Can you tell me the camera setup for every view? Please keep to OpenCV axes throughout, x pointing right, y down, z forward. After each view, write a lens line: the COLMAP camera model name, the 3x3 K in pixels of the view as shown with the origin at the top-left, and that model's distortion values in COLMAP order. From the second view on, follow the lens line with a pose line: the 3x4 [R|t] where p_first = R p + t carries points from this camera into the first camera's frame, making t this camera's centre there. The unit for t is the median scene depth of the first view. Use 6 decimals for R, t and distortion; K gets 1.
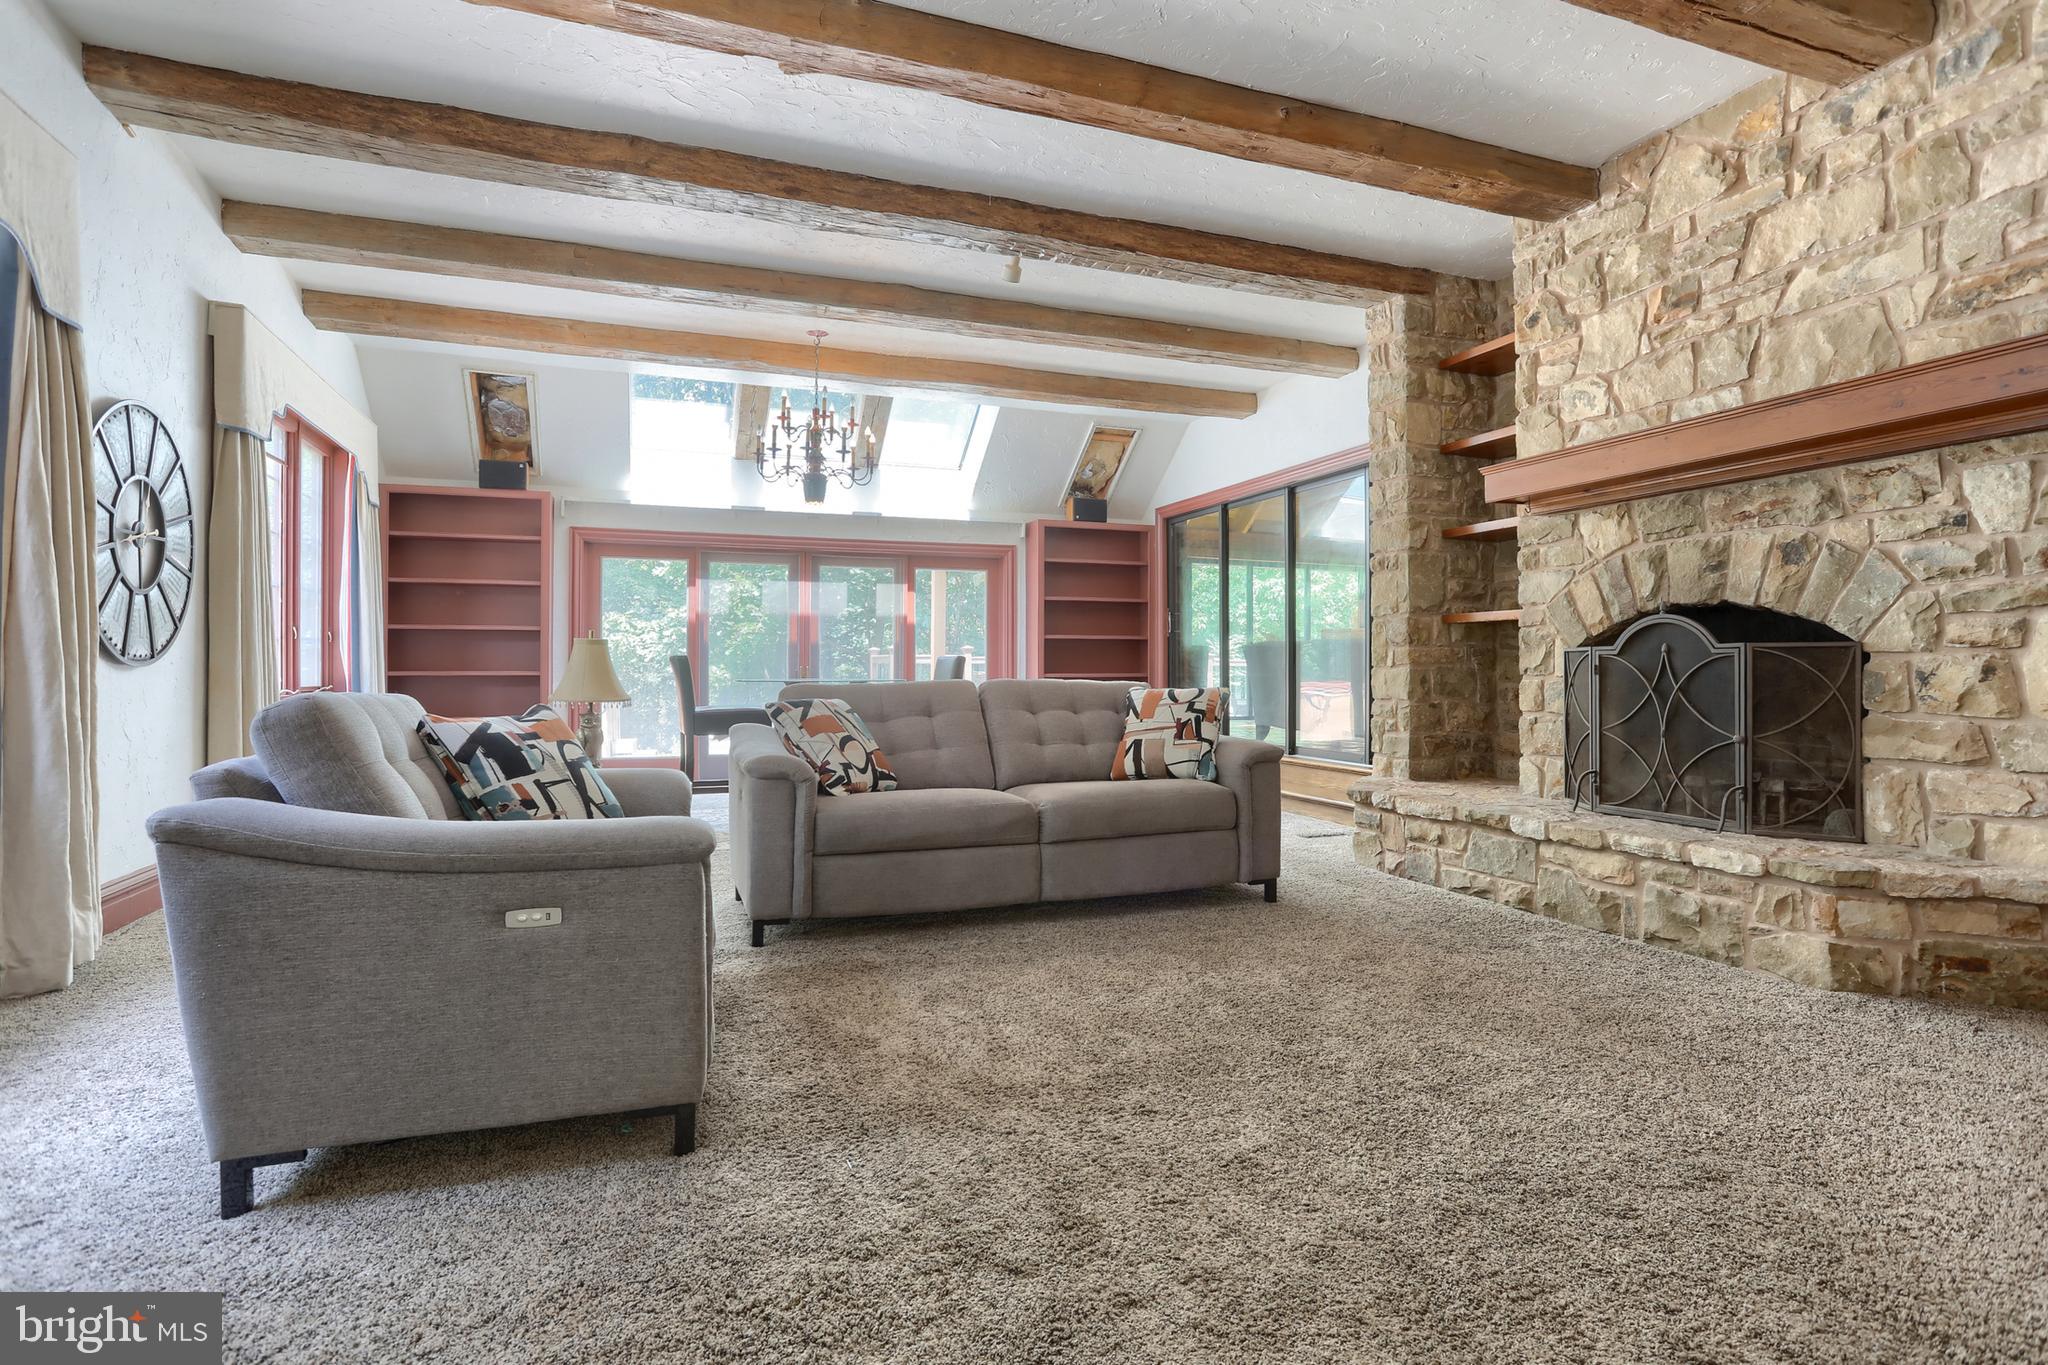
lens RADIAL K [[1105.1, 0, 1032.3], [0, 1105.1, 681.6], [0, 0, 1]] dist [-0.006815, 0.000524]
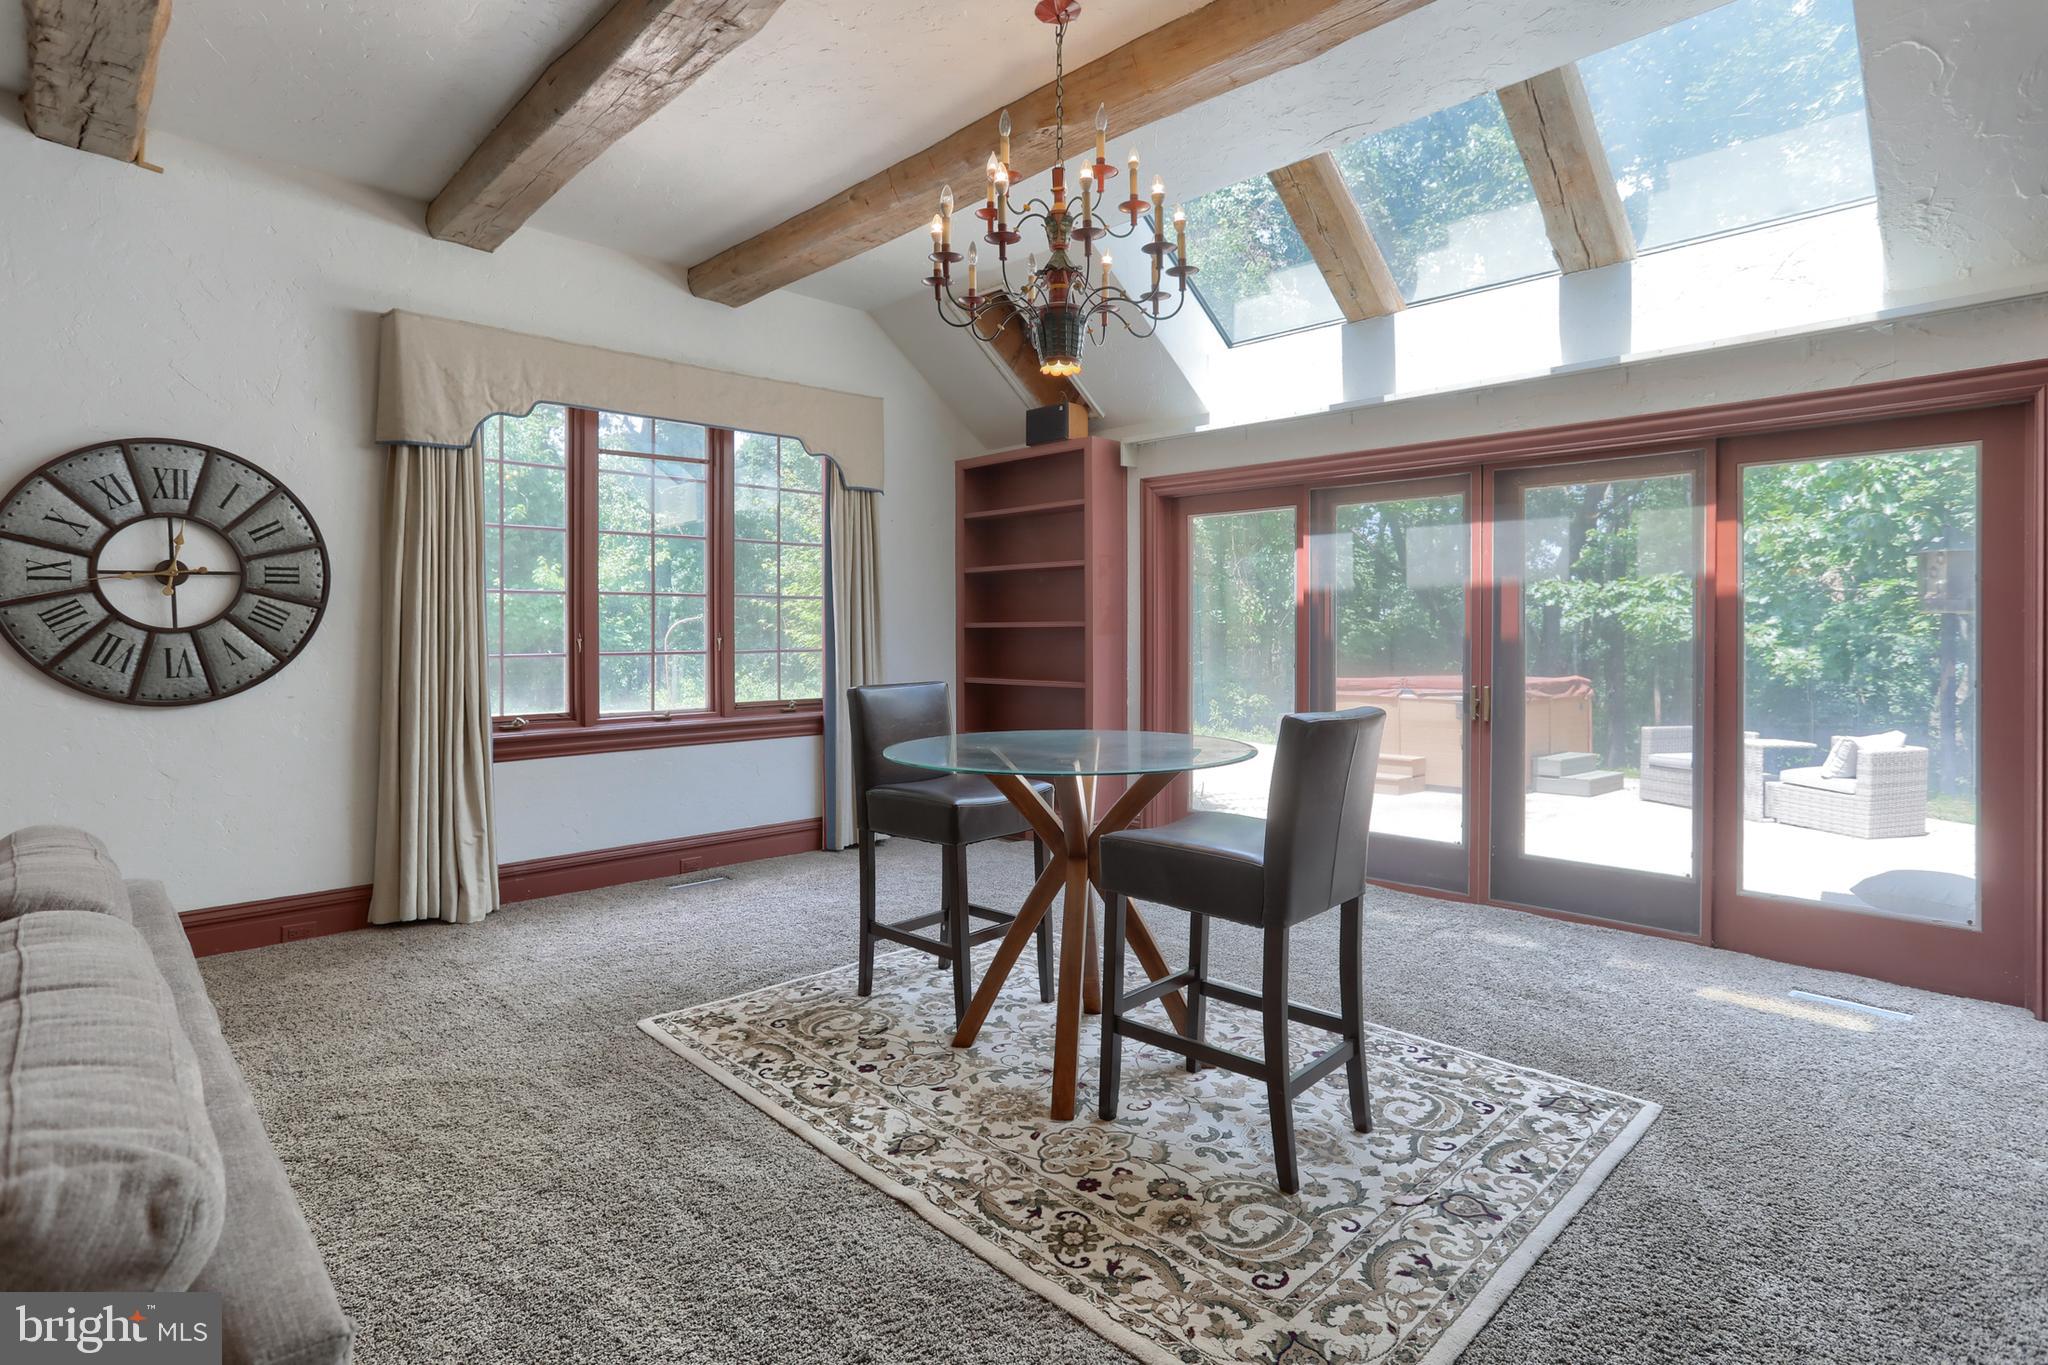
lens RADIAL K [[1033.1, 0, 1012.8], [0, 1033.1, 623.1], [0, 0, 1]] dist [0.005868, 0.003870]
pose [[0.399729, -0.000868, -0.916633, 0.171238], [-0.006248, 0.999974, -0.003672, -0.040940], [0.916612, 0.007195, 0.399713, 0.631691]]
